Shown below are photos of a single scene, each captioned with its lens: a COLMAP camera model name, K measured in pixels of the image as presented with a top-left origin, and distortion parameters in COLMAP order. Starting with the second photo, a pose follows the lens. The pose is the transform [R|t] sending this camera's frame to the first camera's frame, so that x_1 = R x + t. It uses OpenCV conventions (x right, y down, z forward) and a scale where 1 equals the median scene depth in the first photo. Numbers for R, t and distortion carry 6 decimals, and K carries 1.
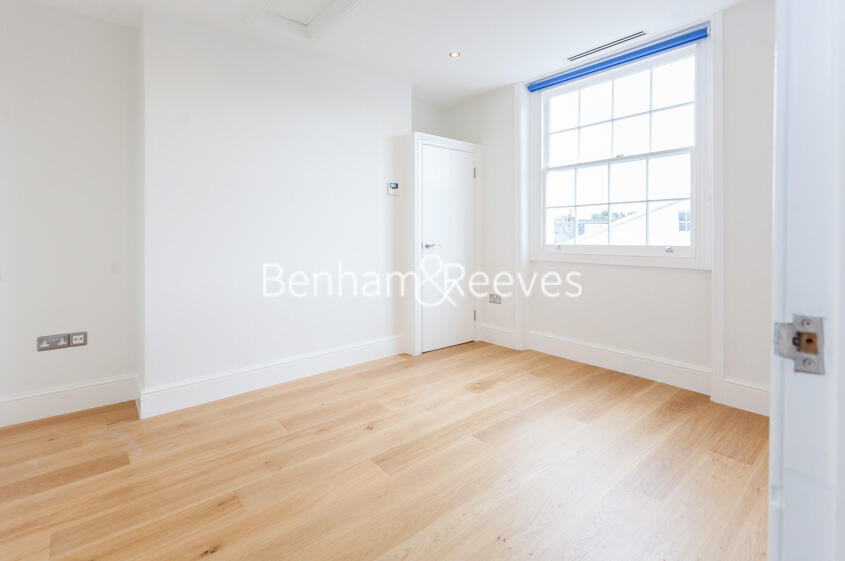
lens RADIAL K [[408.3, 0, 422.3], [0, 408.3, 237.3], [0, 0, 1]] dist [0.000988, 0.000140]
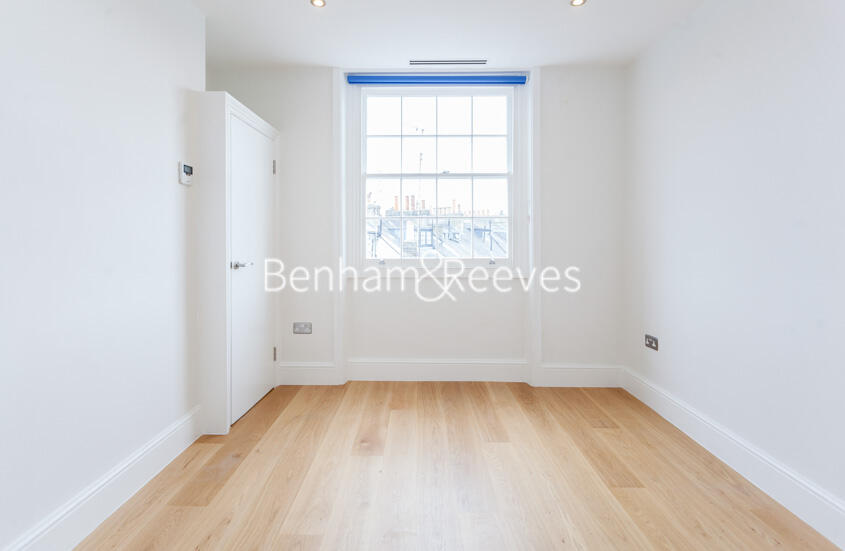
lens RADIAL K [[411.6, 0, 421.0], [0, 411.6, 245.7], [0, 0, 1]] dist [-0.001158, 0.000034]
pose [[0.651397, 0.000044, 0.758737, -0.339031], [0.001855, 0.999997, -0.001651, -0.010883], [-0.758735, 0.002483, 0.651395, 0.359030]]
